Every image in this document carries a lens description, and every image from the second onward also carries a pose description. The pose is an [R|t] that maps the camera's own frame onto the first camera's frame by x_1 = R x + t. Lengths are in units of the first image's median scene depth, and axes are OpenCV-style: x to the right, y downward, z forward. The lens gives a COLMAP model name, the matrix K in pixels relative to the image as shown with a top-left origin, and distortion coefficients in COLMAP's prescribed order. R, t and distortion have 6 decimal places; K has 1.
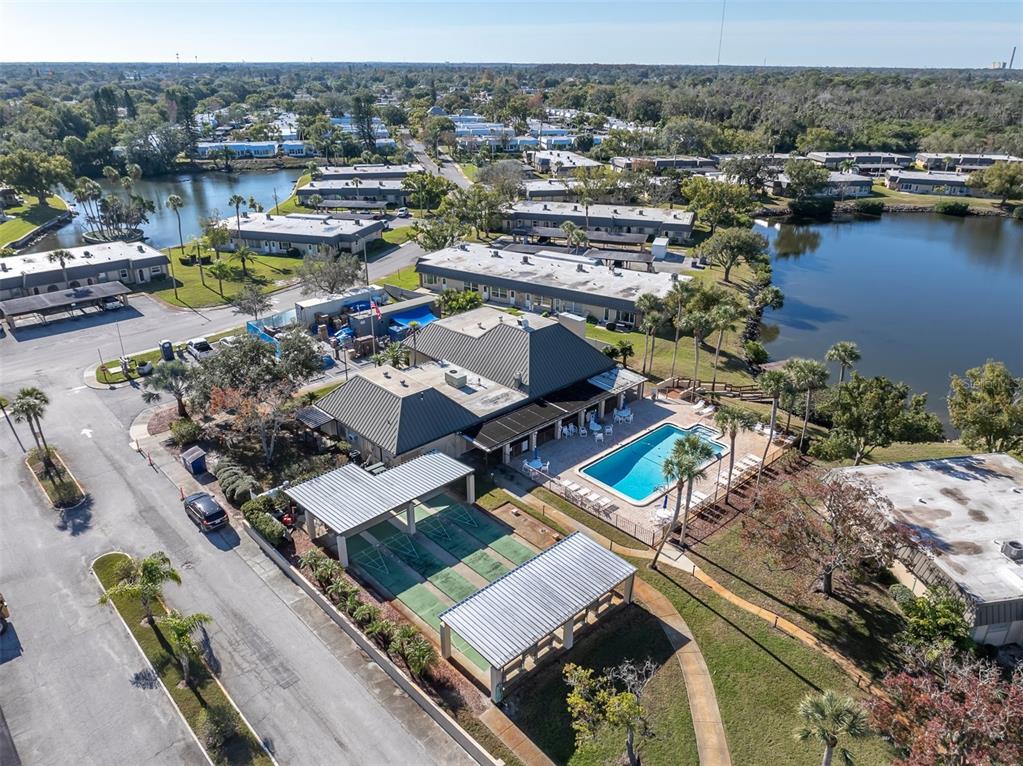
lens RADIAL K [[711.5, 0, 511.5], [0, 711.5, 383.0], [0, 0, 1]] dist [0.001079, 0.000336]
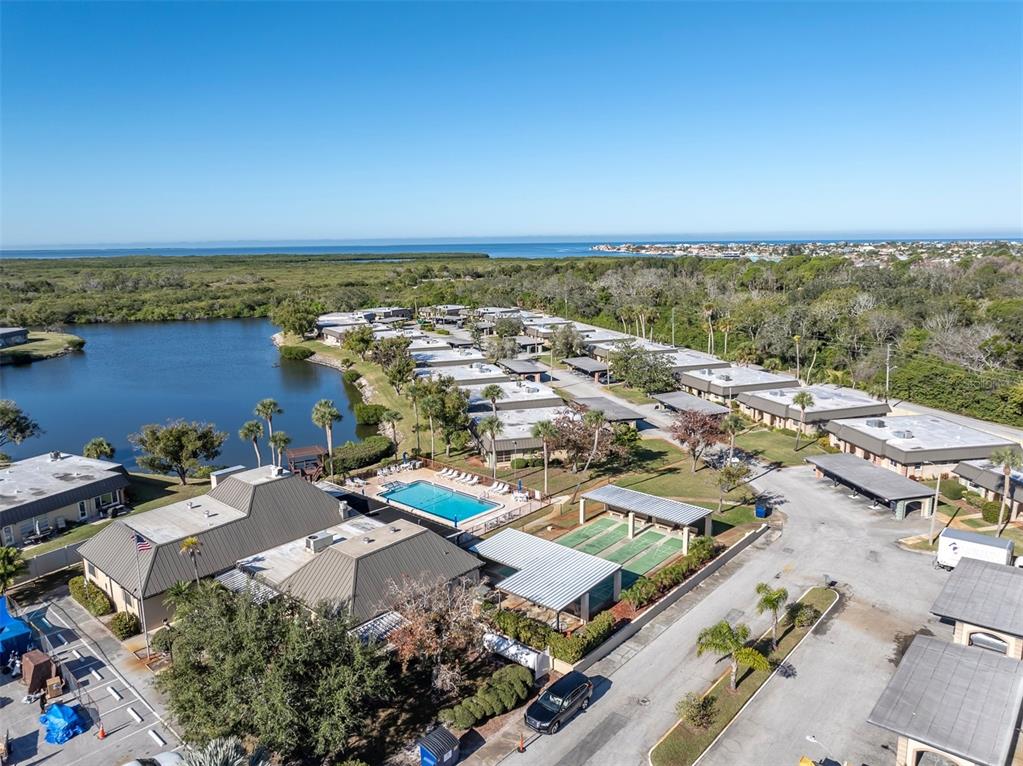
lens RADIAL K [[711.5, 0, 511.5], [0, 711.5, 383.0], [0, 0, 1]] dist [0.001079, 0.000336]
pose [[-0.094315, -0.190254, 0.977194, -0.844375], [0.418464, 0.883068, 0.212317, -0.244085], [-0.903323, 0.428945, -0.003672, 0.669463]]
